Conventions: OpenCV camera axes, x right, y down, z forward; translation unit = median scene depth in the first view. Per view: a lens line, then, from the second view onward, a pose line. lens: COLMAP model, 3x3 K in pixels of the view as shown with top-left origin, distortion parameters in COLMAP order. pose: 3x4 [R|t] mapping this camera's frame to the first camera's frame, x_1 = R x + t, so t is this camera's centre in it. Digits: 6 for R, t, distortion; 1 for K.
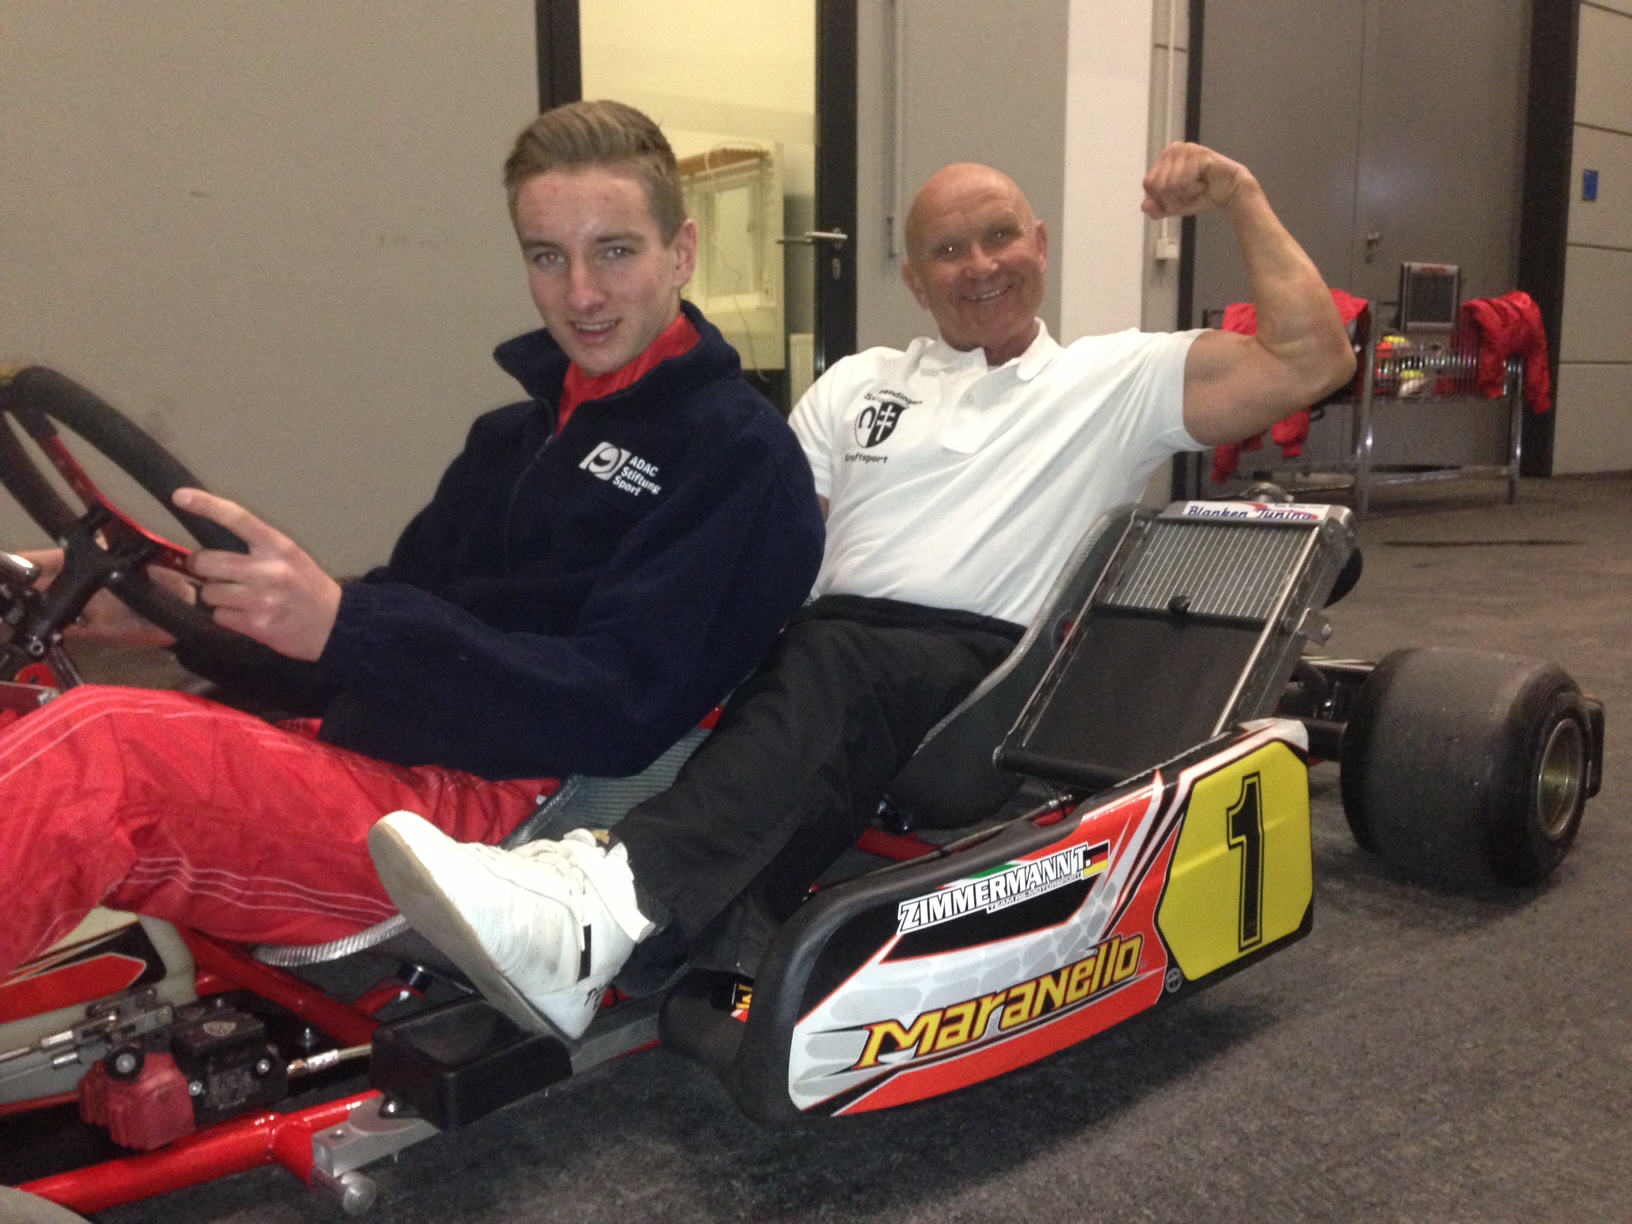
lens RADIAL K [[1291.9, 0, 816.0], [0, 1291.9, 612.0], [0, 0, 1]] dist [0.092564, -0.163221]
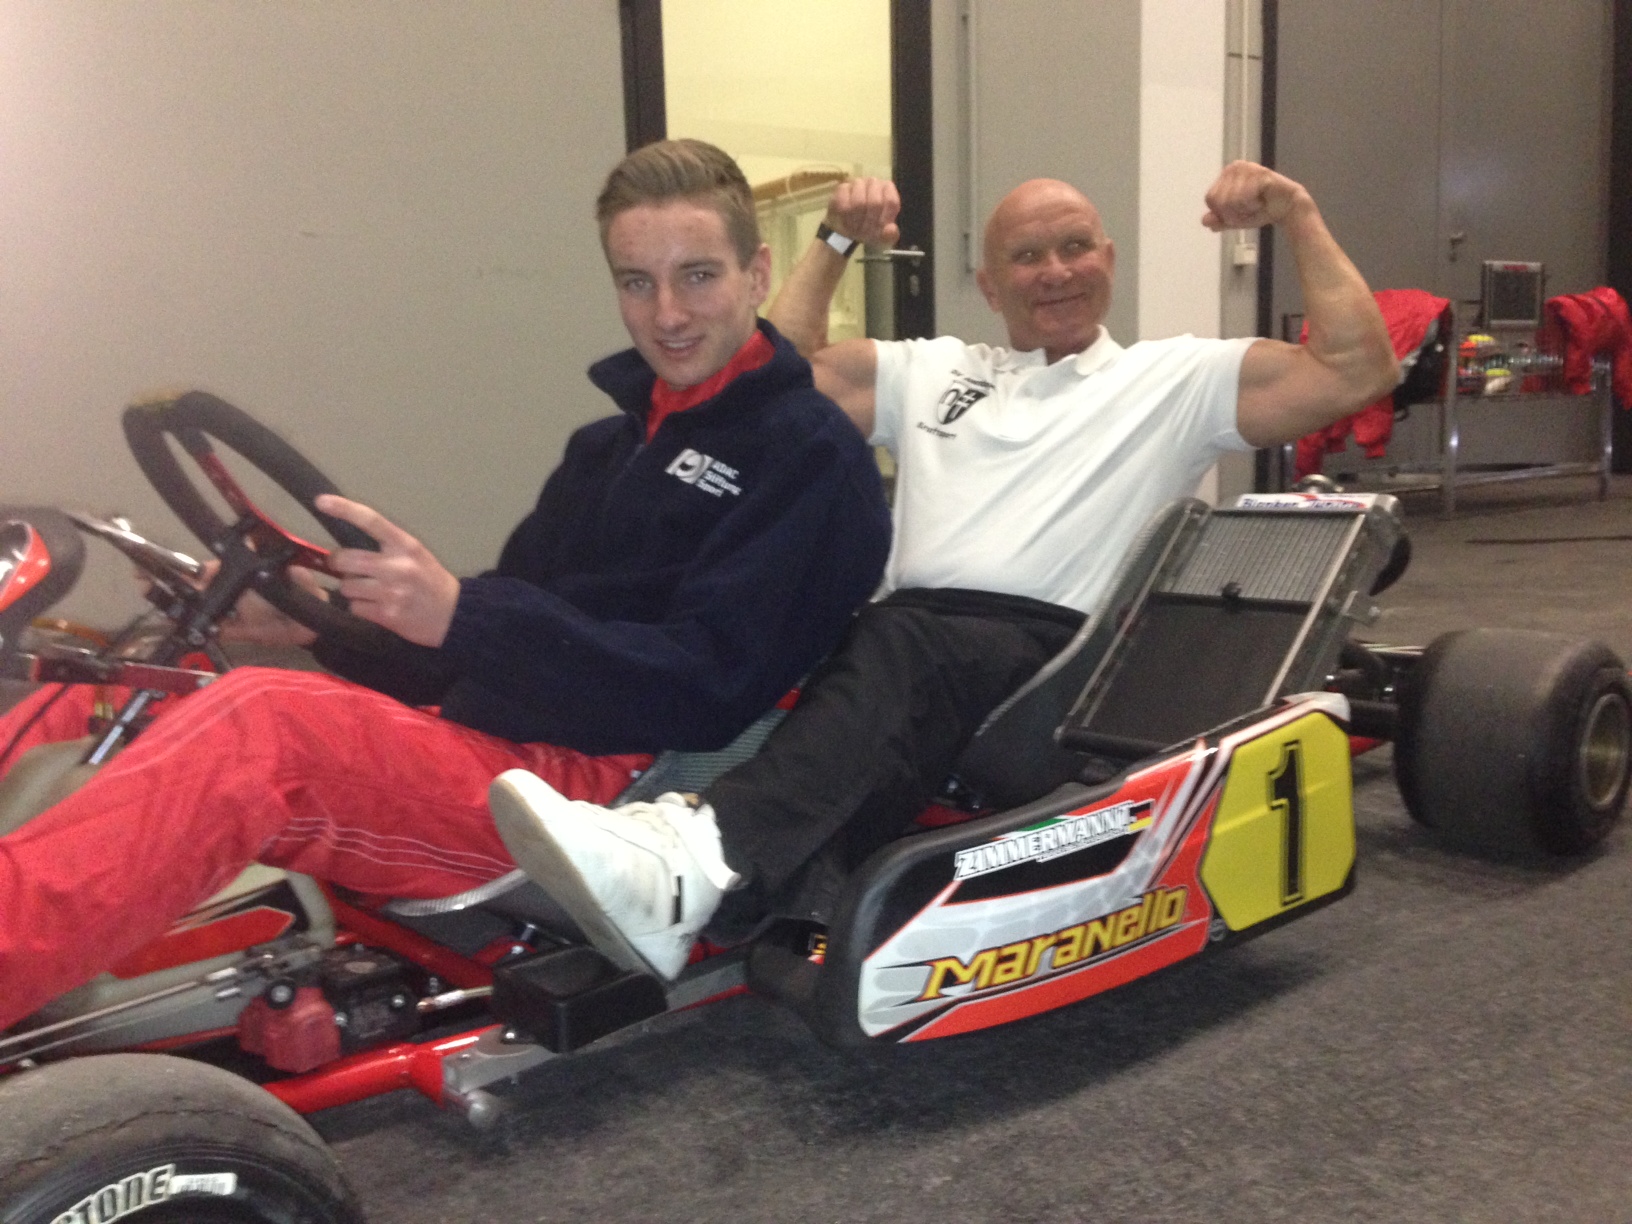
lens RADIAL K [[1291.9, 0, 816.0], [0, 1291.9, 612.0], [0, 0, 1]] dist [0.092564, -0.163221]
pose [[0.997576, -0.014876, -0.067973, 0.018623], [0.013962, 0.999806, -0.013905, 0.027321], [0.068166, 0.012922, 0.997590, -0.097574]]
